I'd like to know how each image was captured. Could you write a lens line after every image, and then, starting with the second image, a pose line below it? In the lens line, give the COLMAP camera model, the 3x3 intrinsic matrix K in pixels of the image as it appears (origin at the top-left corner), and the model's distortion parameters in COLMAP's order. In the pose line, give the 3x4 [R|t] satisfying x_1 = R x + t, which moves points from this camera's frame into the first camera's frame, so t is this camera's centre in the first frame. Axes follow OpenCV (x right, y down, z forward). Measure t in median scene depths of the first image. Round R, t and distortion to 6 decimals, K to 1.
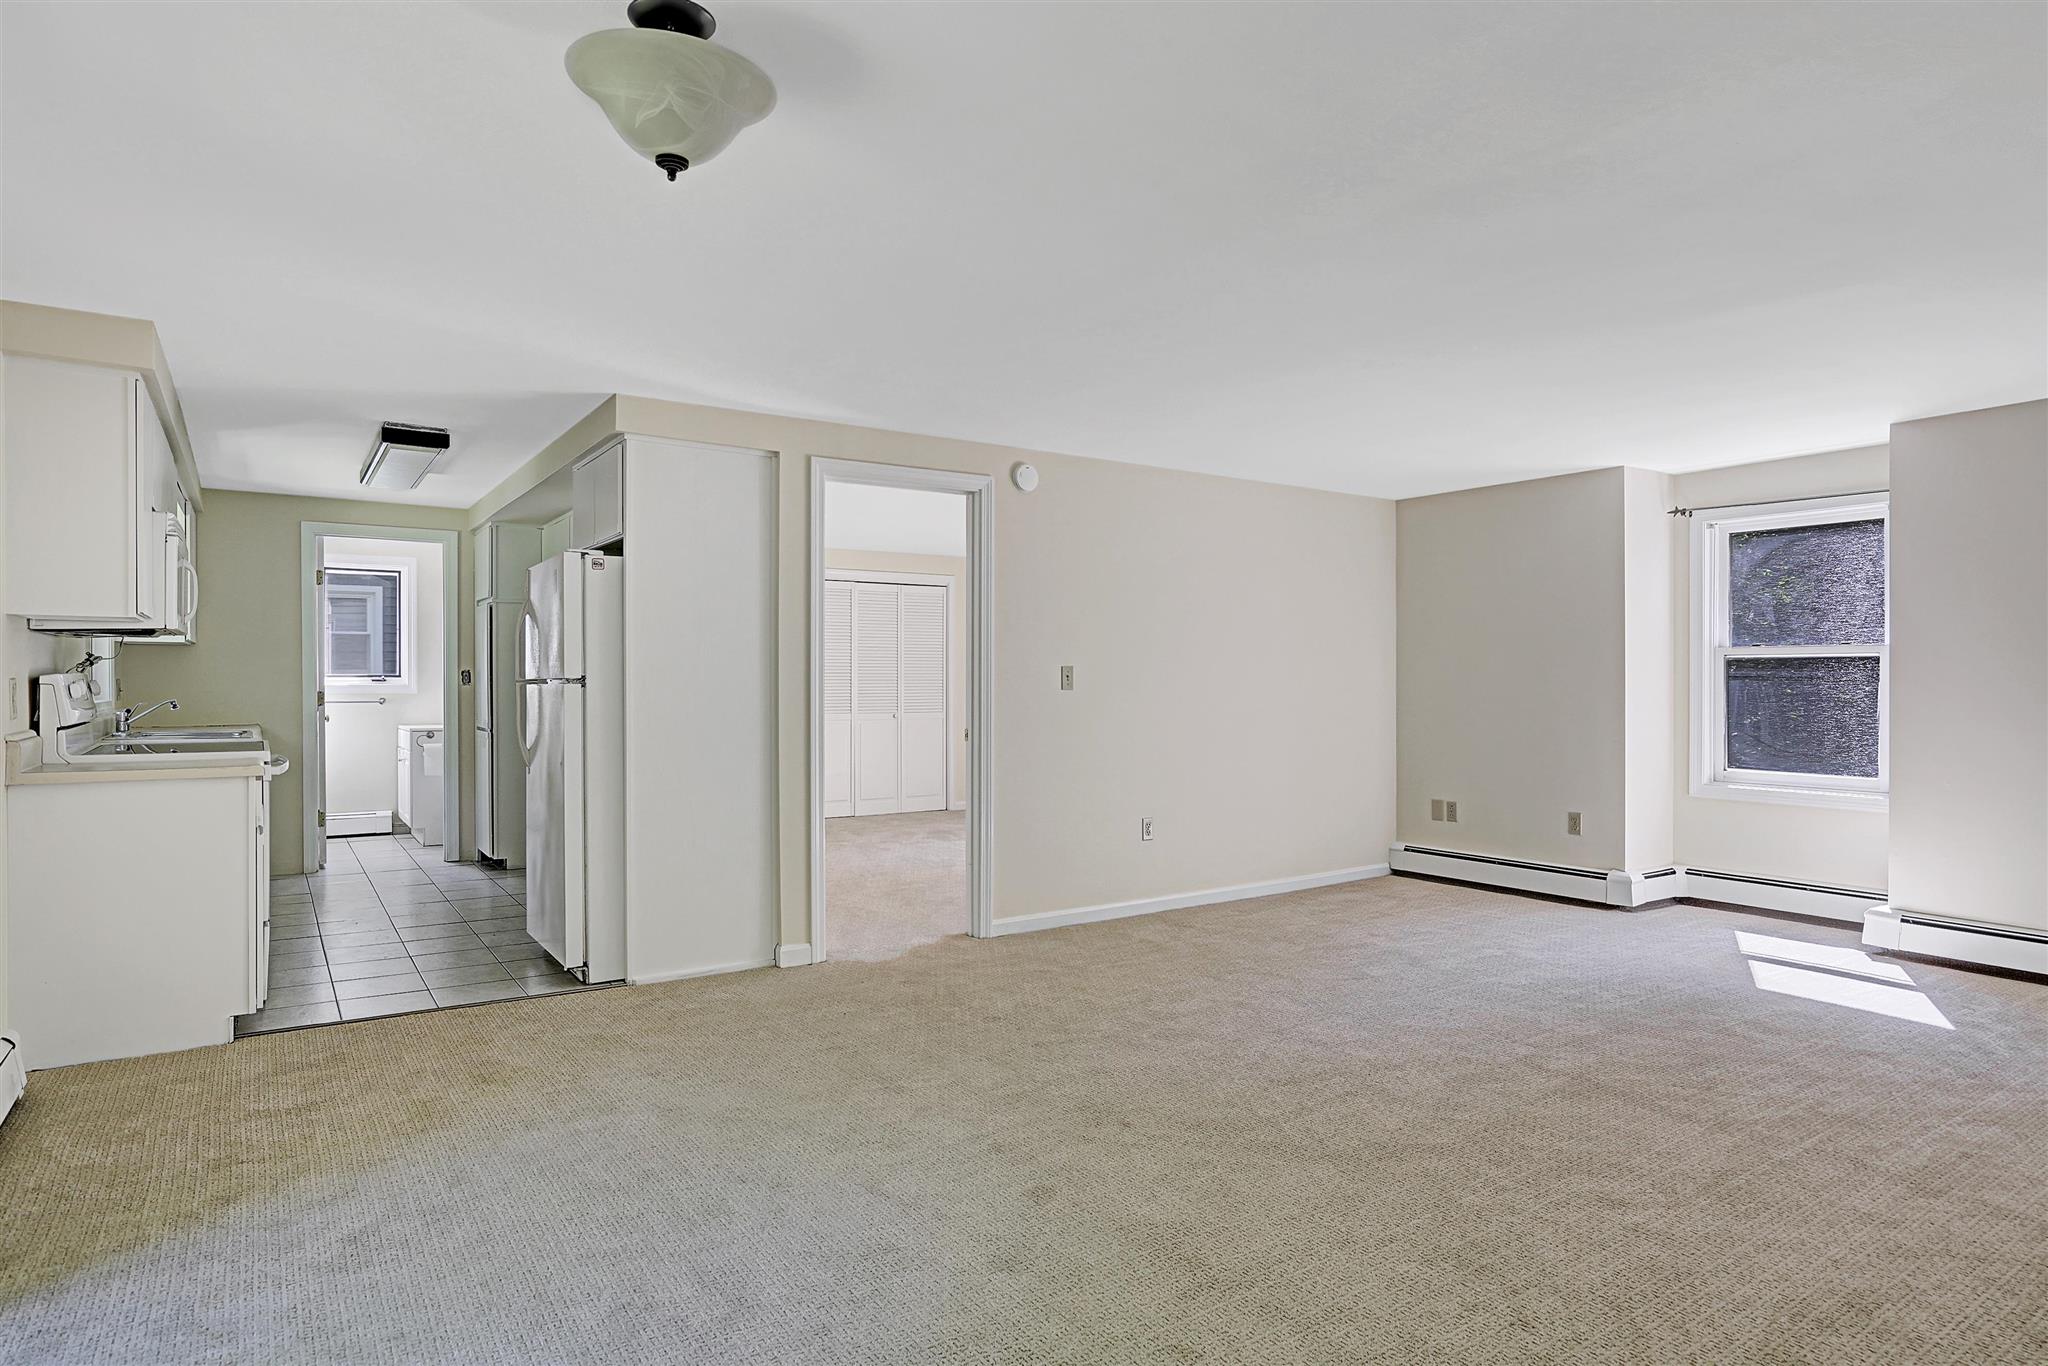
lens RADIAL K [[1129.8, 0, 1015.9], [0, 1129.8, 684.0], [0, 0, 1]] dist [-0.000770, -0.000198]
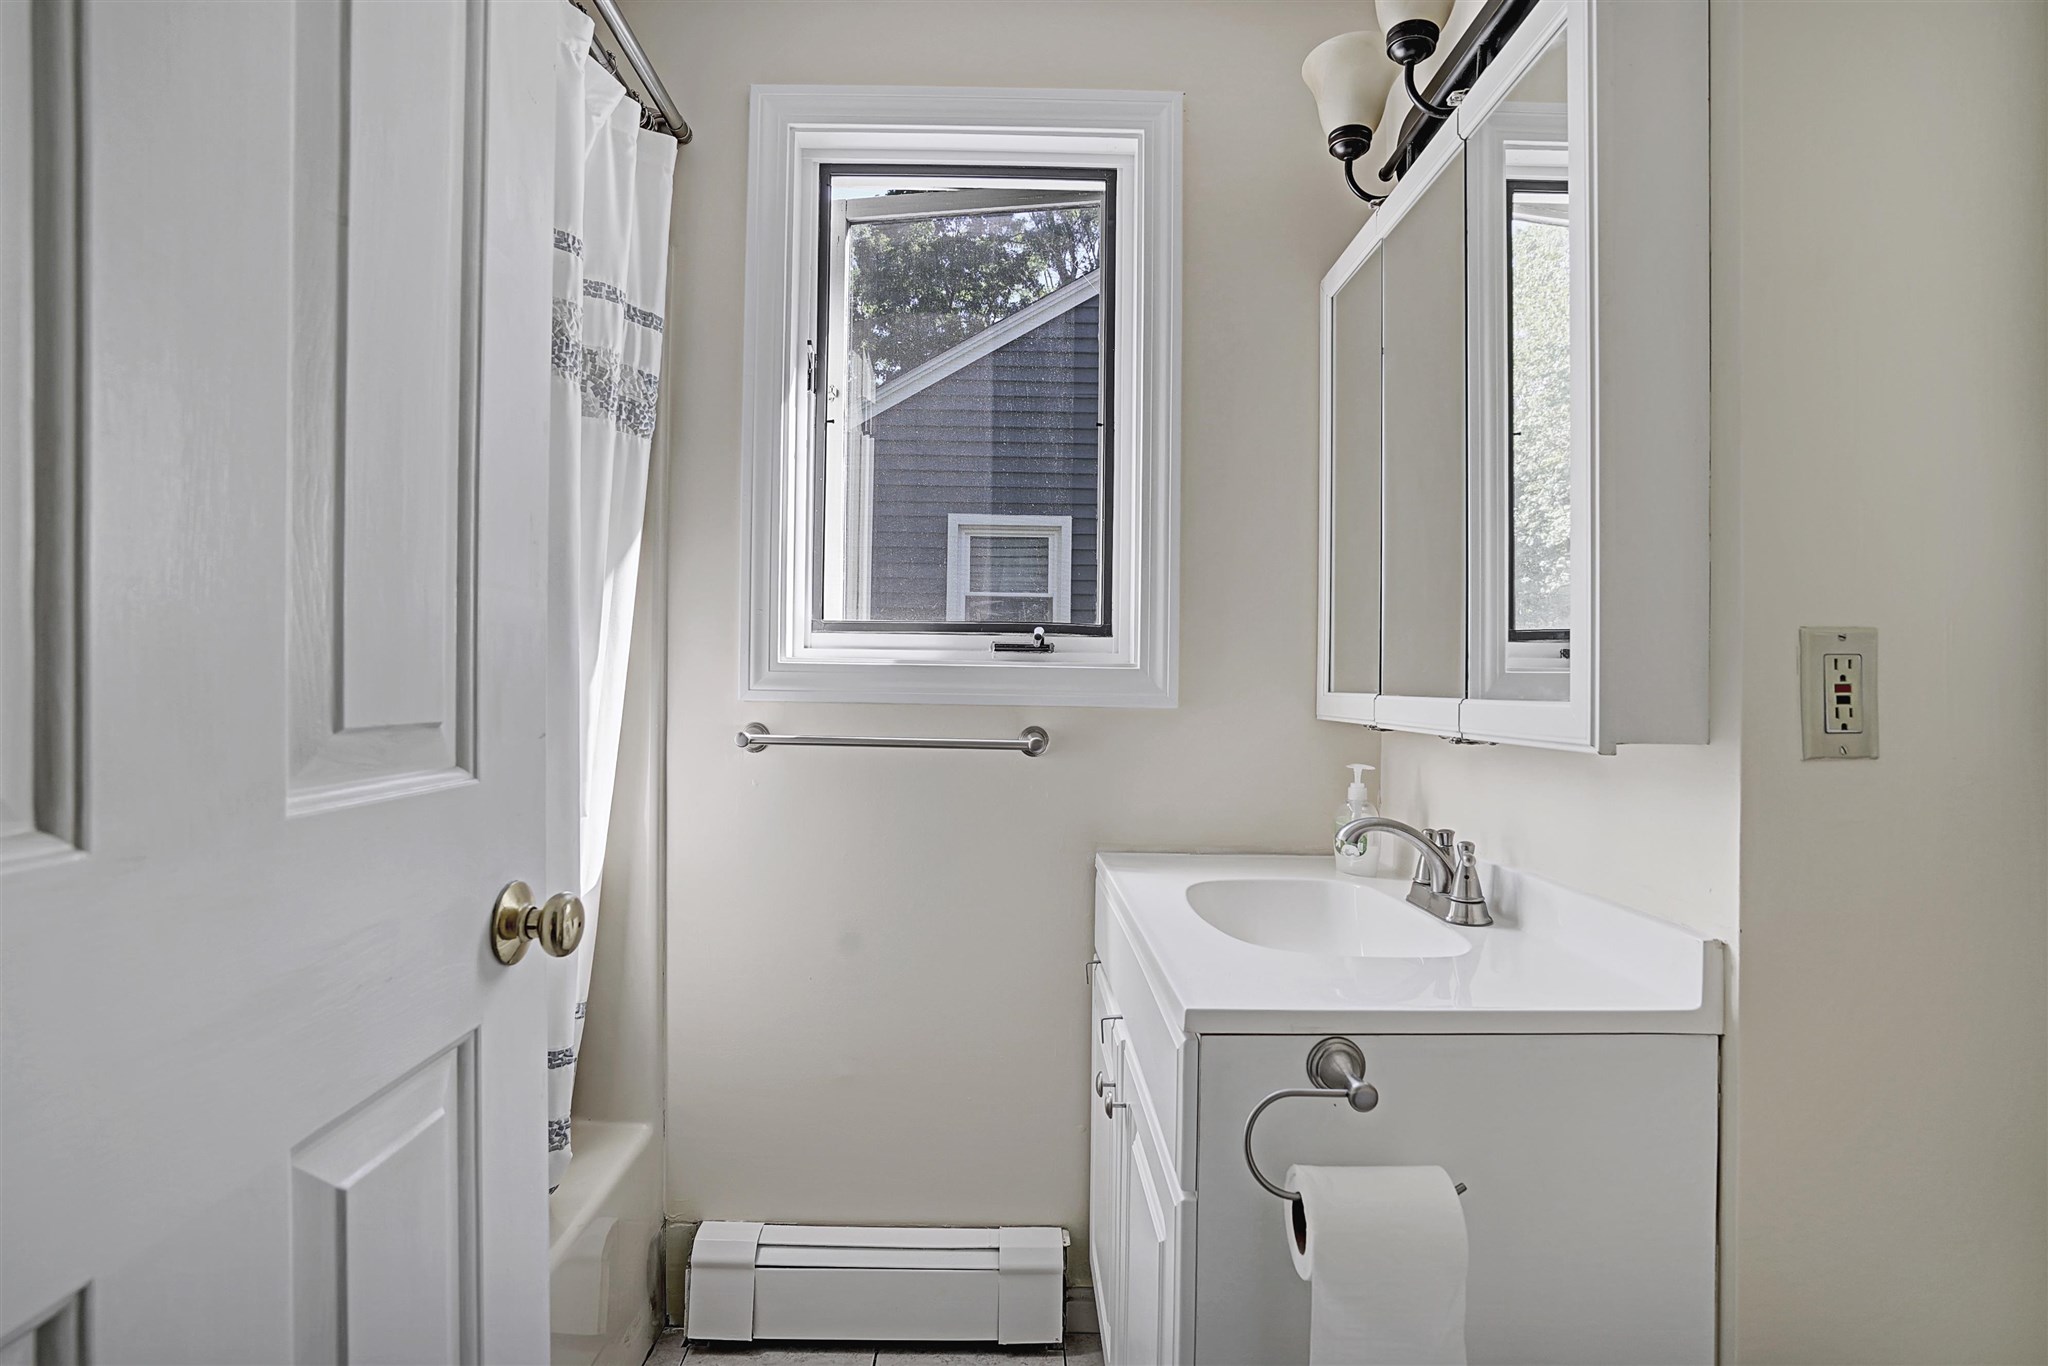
lens RADIAL K [[964.1, 0, 1018.9], [0, 964.1, 679.3], [0, 0, 1]] dist [-0.058338, 0.023238]
pose [[0.839747, 0.010499, -0.542876, -0.365606], [-0.014839, 0.999883, -0.003616, 0.002795], [0.542775, 0.011092, 0.839805, 0.665609]]
